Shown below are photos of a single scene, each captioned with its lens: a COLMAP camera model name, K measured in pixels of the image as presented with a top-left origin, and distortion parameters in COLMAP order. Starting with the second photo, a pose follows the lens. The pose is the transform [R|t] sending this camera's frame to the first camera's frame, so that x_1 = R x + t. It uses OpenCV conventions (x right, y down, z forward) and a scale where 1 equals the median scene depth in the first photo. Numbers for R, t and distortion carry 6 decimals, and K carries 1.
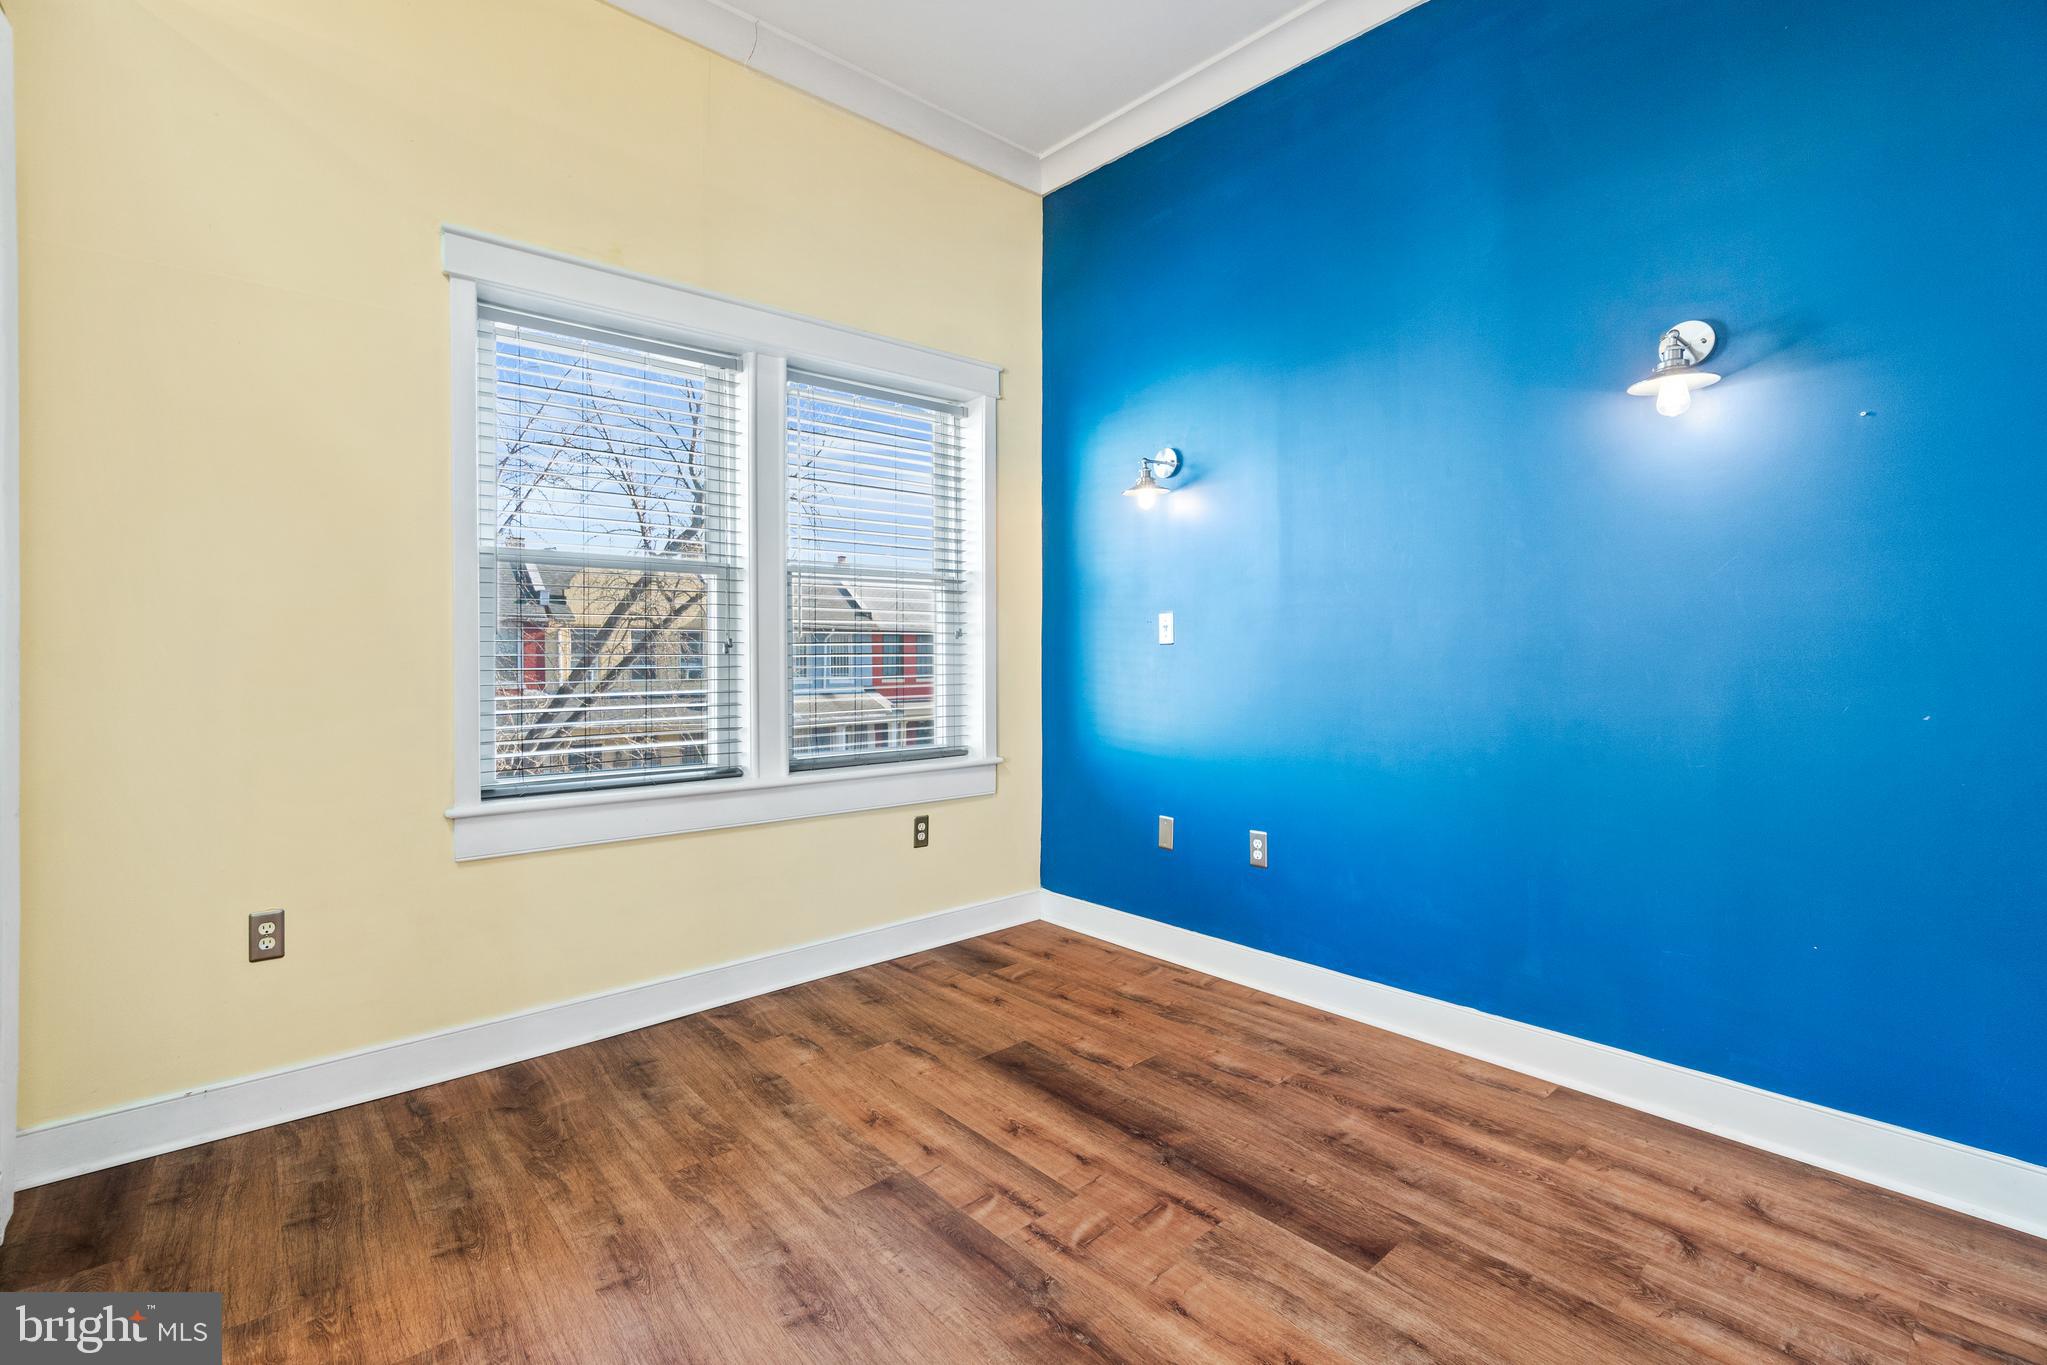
lens RADIAL K [[896.8, 0, 1006.7], [0, 896.8, 680.4], [0, 0, 1]] dist [0.000228, 0.001195]
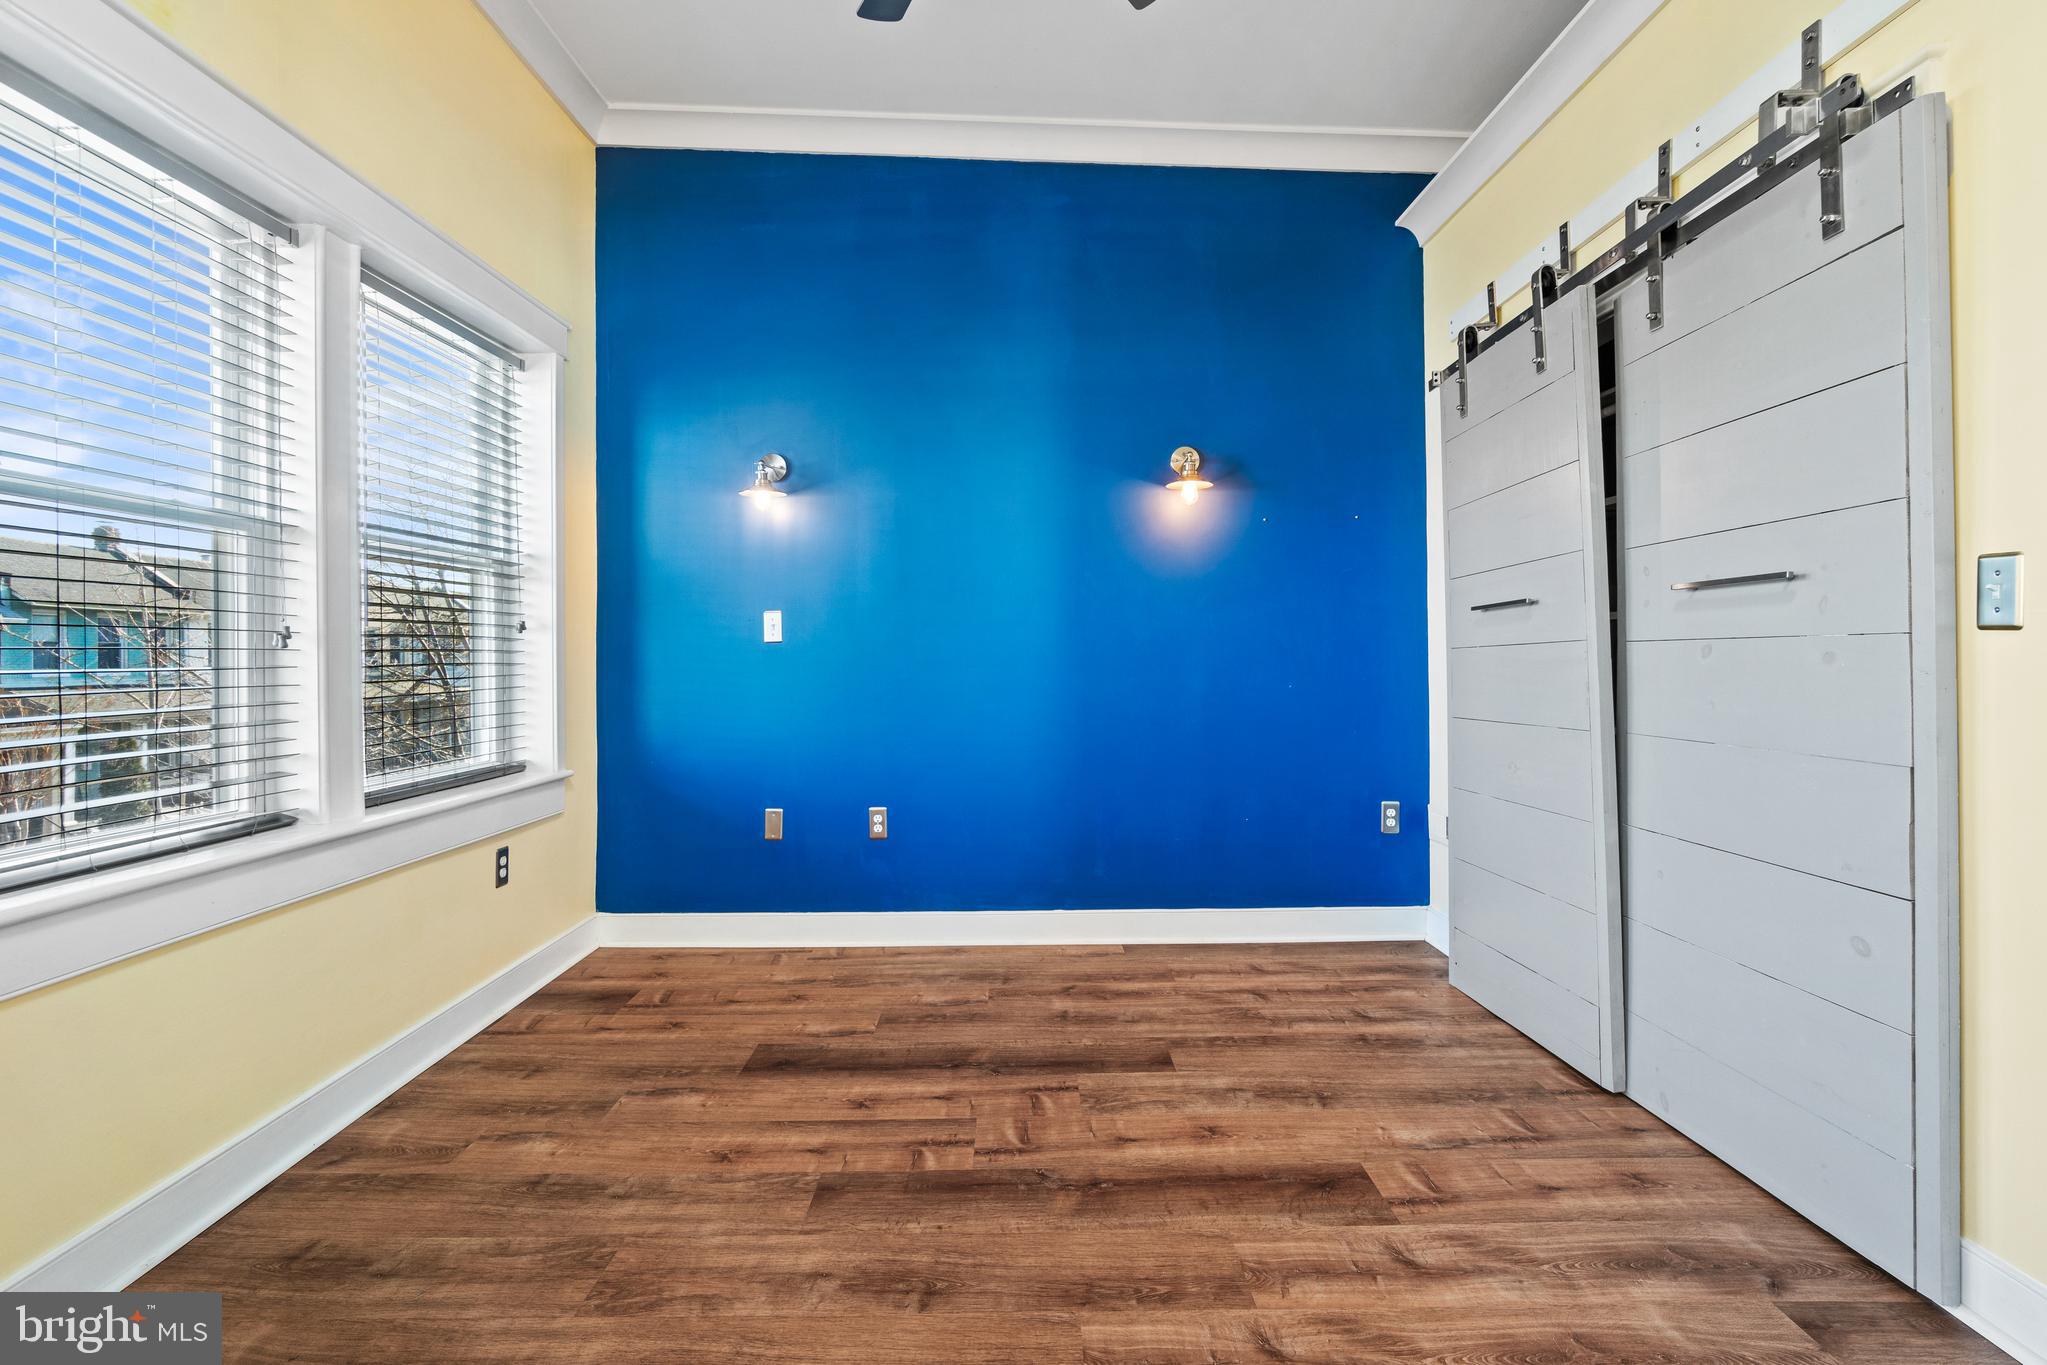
lens RADIAL K [[896.8, 0, 1006.7], [0, 896.8, 680.4], [0, 0, 1]] dist [0.000228, 0.001195]
pose [[0.656793, -0.018922, 0.753833, -0.557865], [0.020541, 0.999763, 0.007199, 0.002429], [-0.753791, 0.010757, 0.657026, 0.152815]]
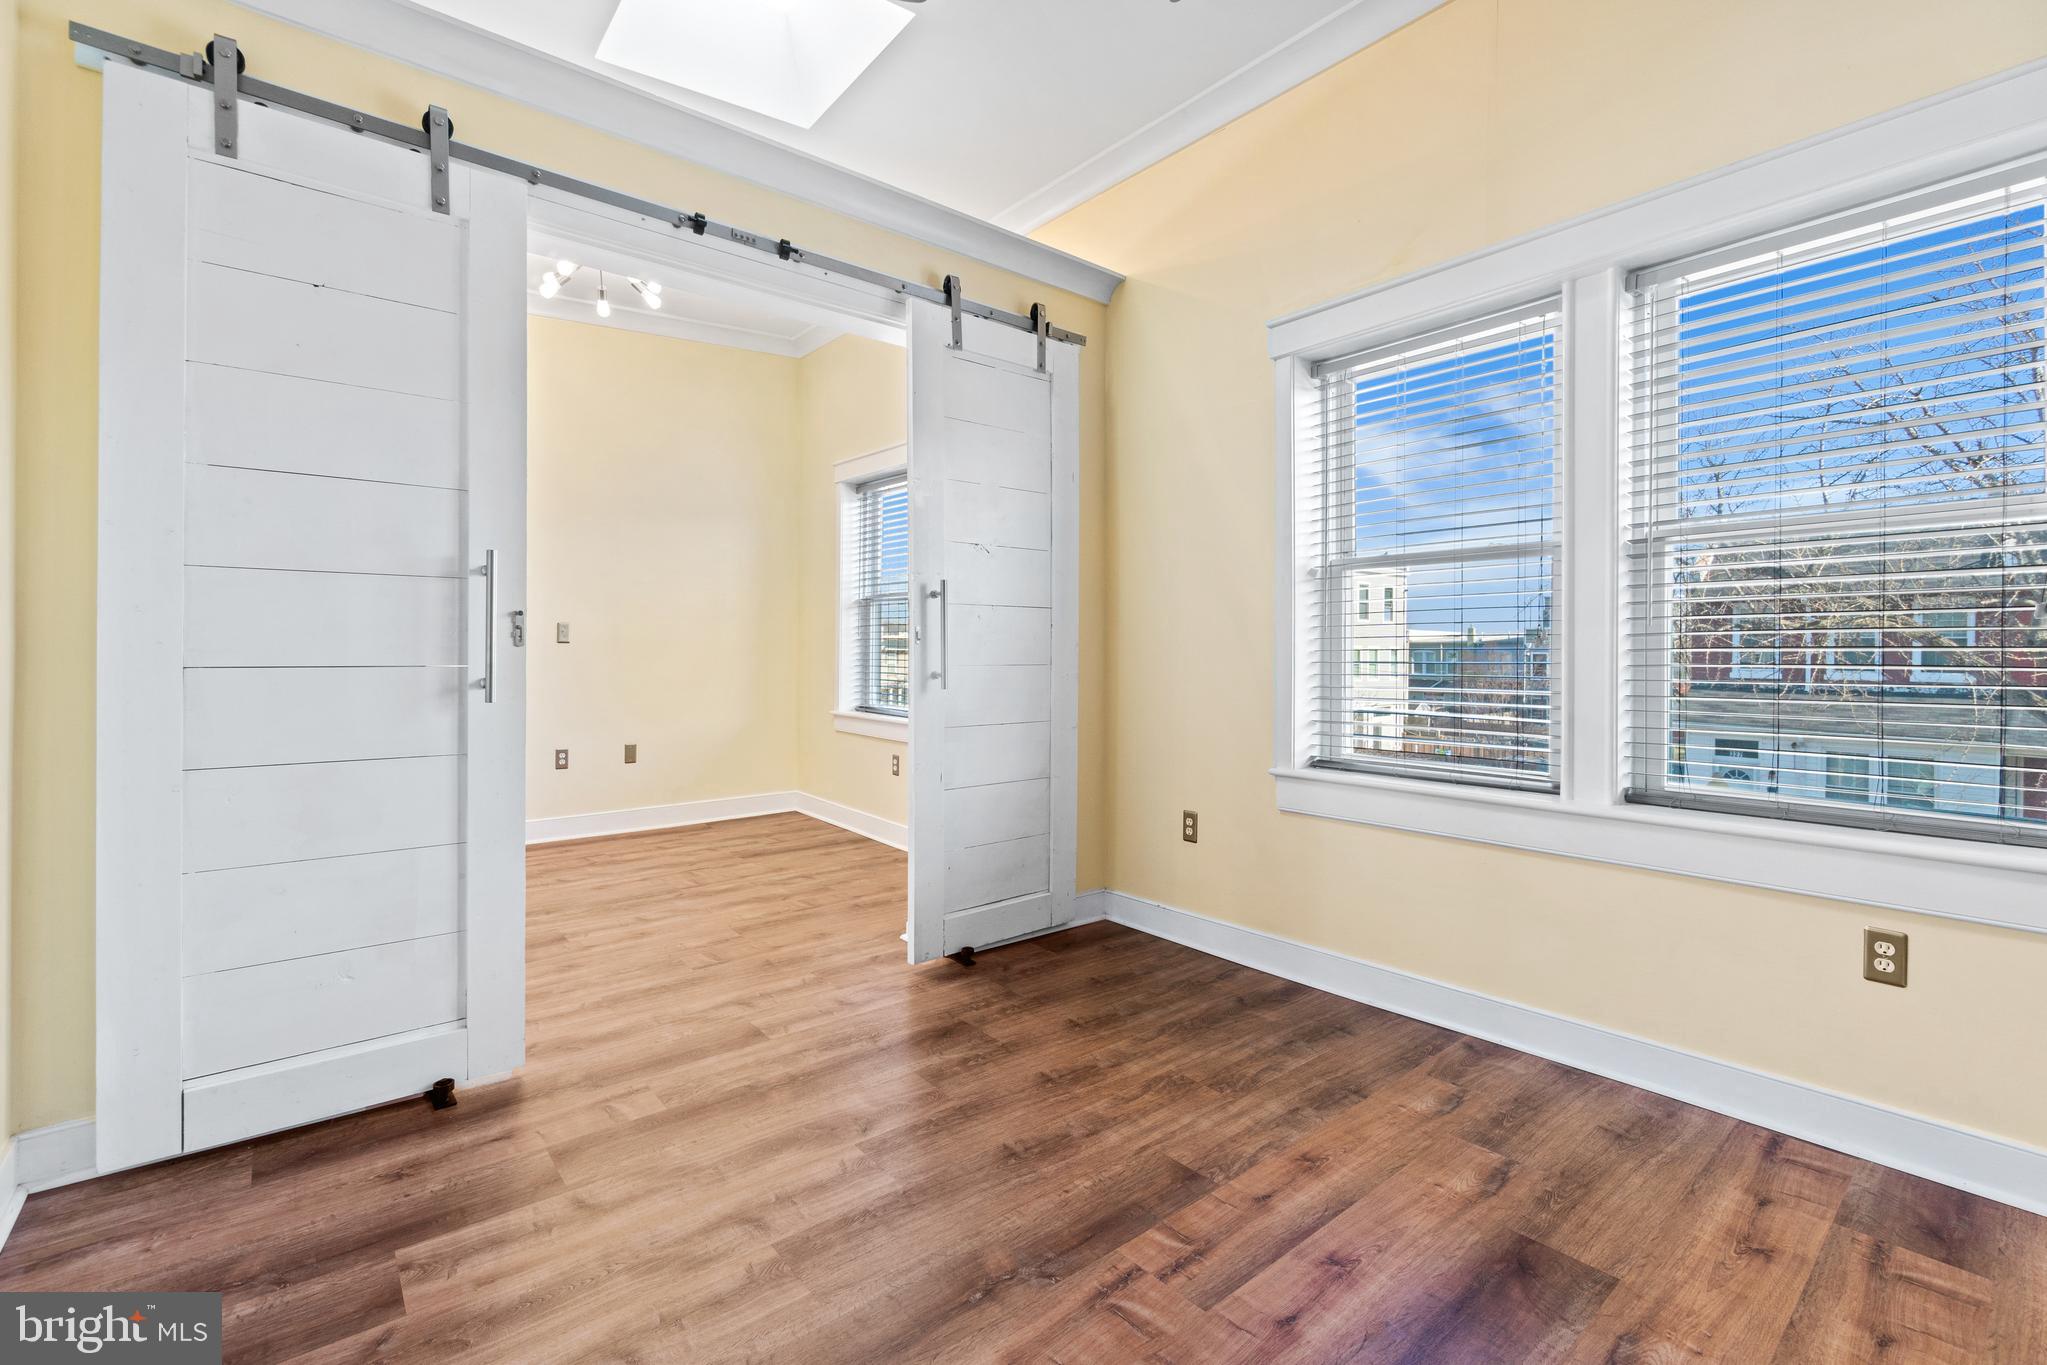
lens RADIAL K [[890.5, 0, 1012.1], [0, 890.5, 664.7], [0, 0, 1]] dist [-0.000582, 0.002210]
pose [[-0.013375, 0.019843, -0.999714, 0.658694], [-0.022659, 0.999540, 0.020143, -0.024367], [0.999654, 0.022922, -0.012919, 0.606545]]
